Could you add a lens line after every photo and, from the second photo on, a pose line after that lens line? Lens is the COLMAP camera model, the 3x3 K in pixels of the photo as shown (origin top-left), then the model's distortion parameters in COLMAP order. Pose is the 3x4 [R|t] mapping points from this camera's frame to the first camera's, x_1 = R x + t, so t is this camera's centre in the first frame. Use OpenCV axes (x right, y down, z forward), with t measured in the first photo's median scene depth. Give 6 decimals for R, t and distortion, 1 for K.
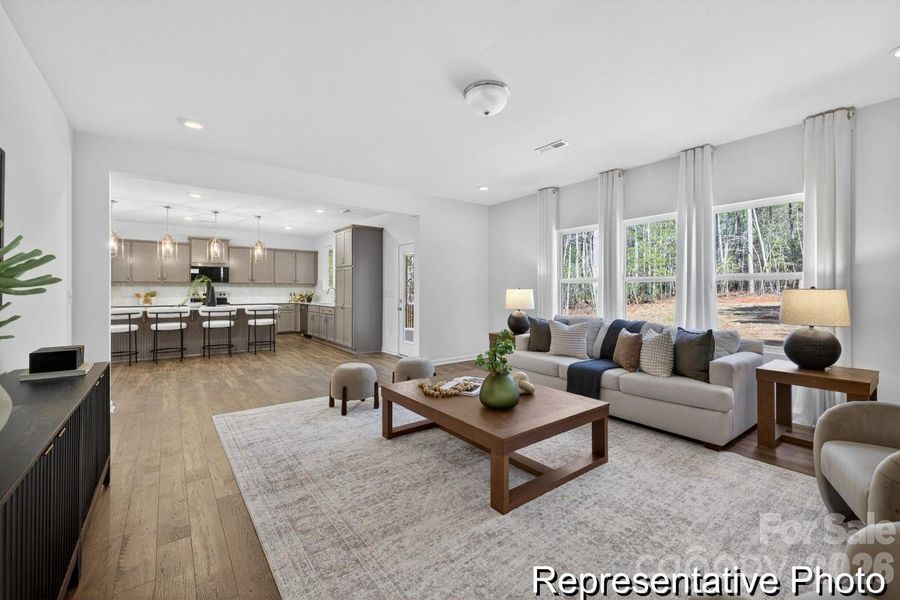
lens RADIAL K [[374.3, 0, 458.5], [0, 374.3, 292.8], [0, 0, 1]] dist [-0.000542, 0.000175]
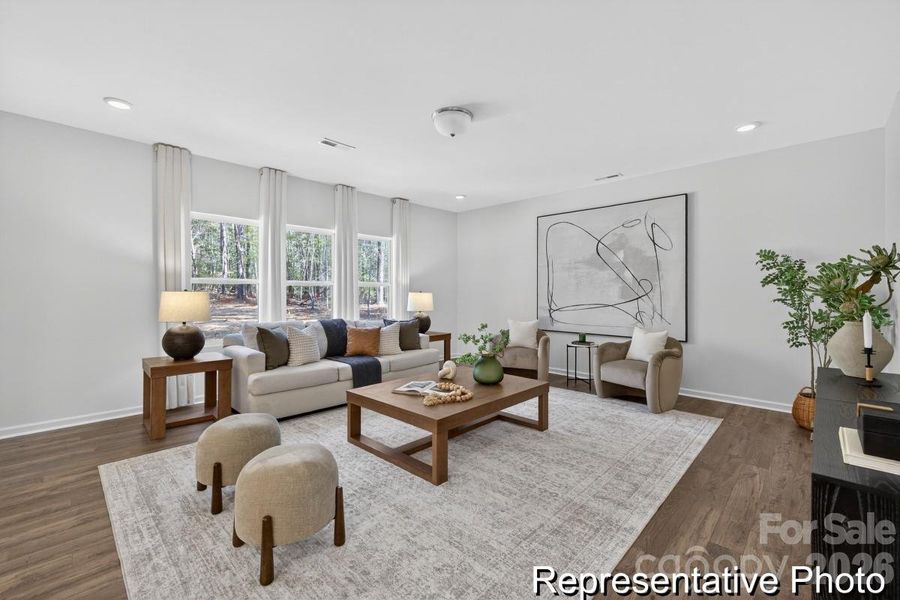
lens RADIAL K [[374.3, 0, 436.8], [0, 374.3, 294.4], [0, 0, 1]] dist [-0.000542, 0.000175]
pose [[-0.112130, -0.003639, 0.993687, -0.953023], [0.000244, 0.999993, 0.003689, -0.010401], [-0.993694, 0.000656, -0.112128, 1.075641]]
